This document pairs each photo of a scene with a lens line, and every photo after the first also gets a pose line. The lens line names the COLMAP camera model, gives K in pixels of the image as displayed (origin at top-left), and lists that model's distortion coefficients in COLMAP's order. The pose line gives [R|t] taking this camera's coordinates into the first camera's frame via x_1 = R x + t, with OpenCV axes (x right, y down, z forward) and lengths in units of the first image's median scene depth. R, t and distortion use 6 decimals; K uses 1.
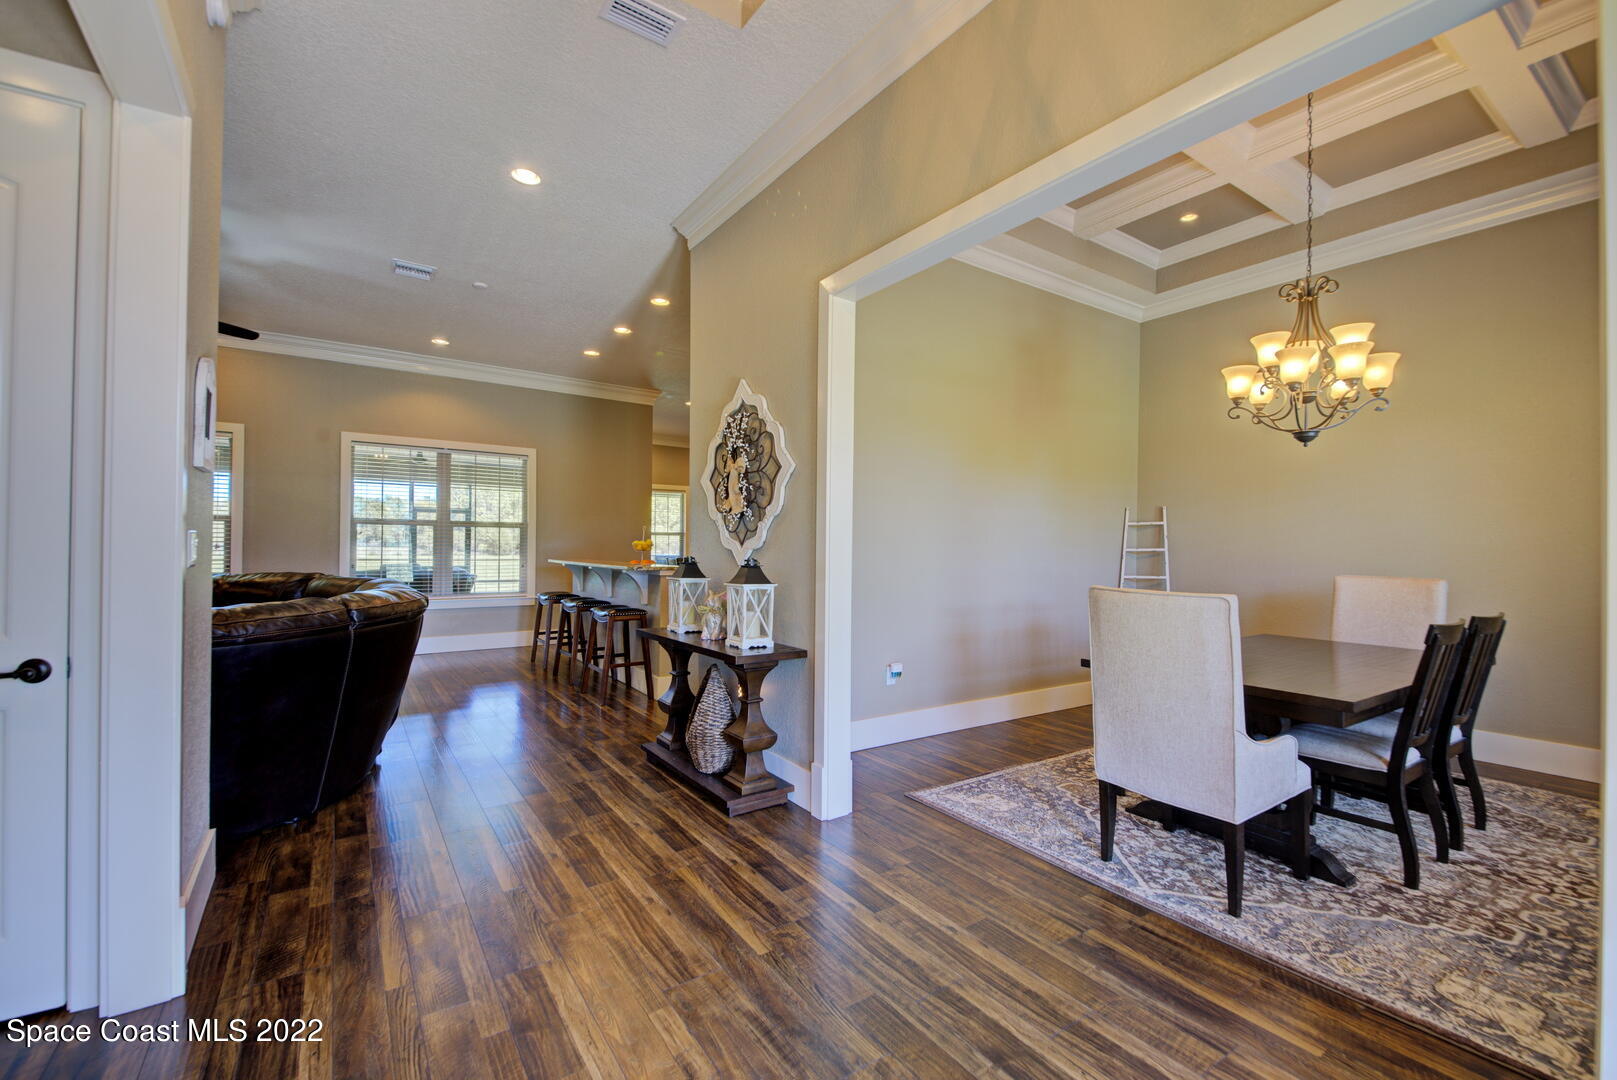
lens RADIAL K [[684.4, 0, 808.5], [0, 684.4, 540.0], [0, 0, 1]] dist [-0.000089, -0.000090]
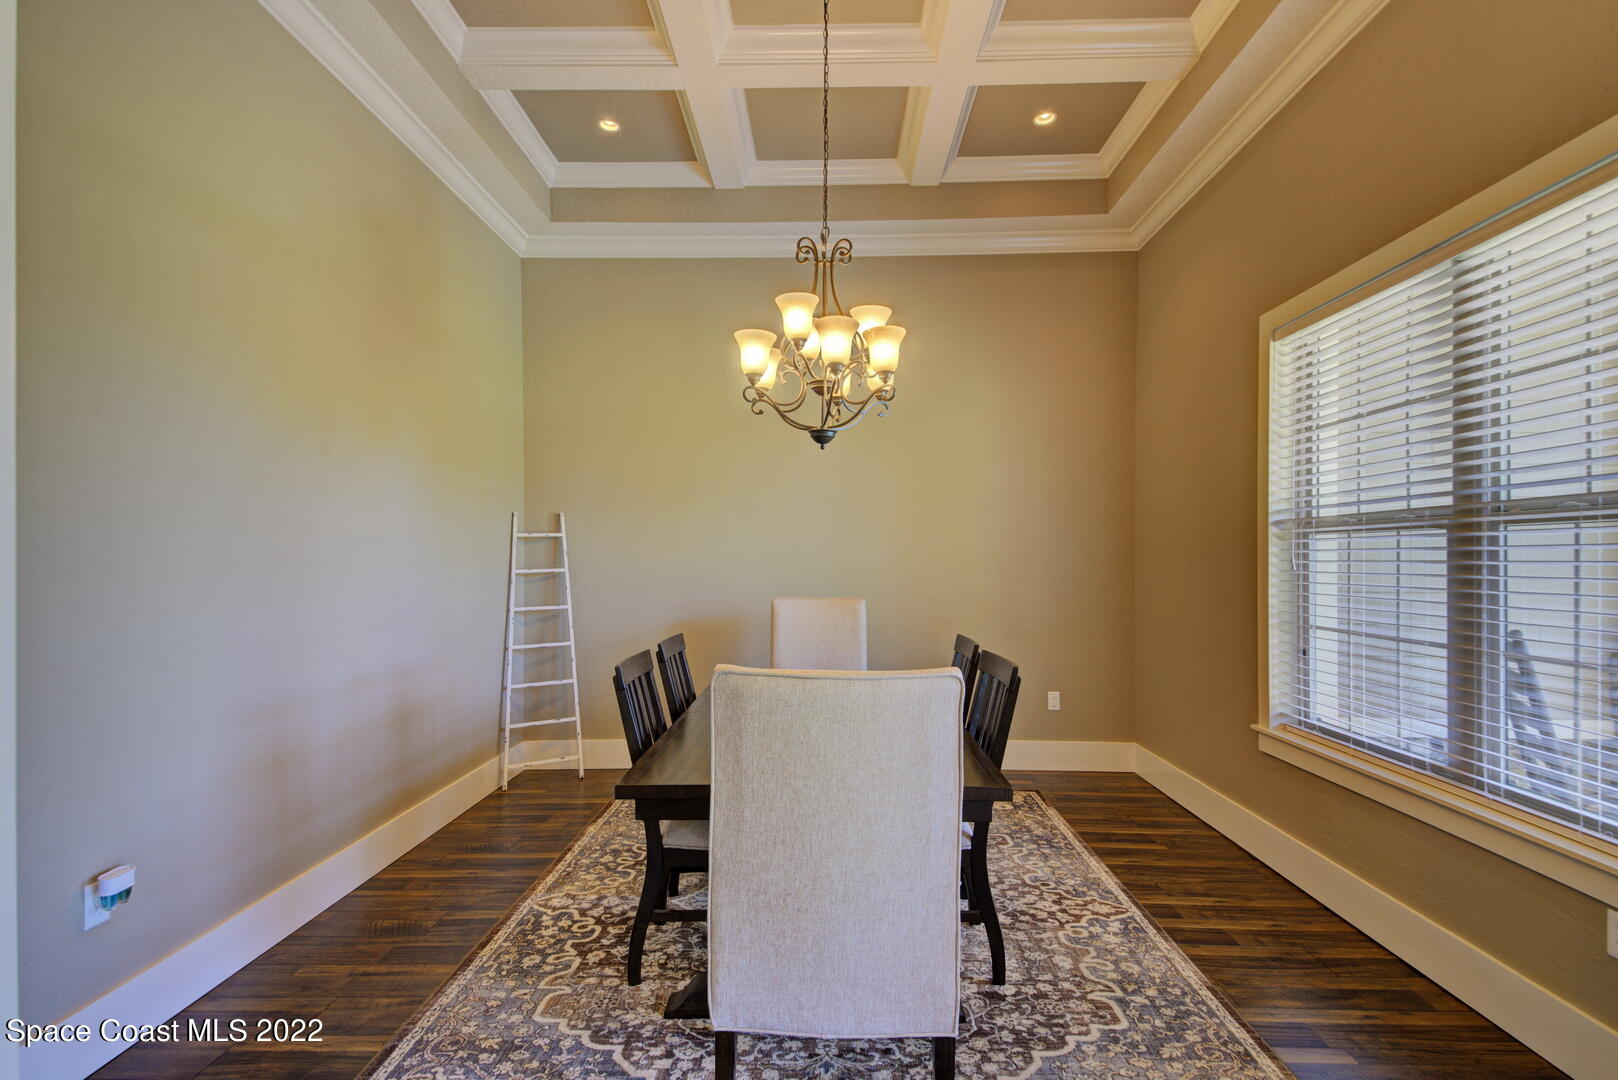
lens RADIAL K [[759.3, 0, 808.4], [0, 759.3, 554.3], [0, 0, 1]] dist [0.072350, -0.038751]
pose [[0.580807, -0.011179, 0.813965, -0.016122], [0.001442, 0.999918, 0.012704, -0.021360], [-0.814040, -0.006205, 0.580776, 0.468749]]
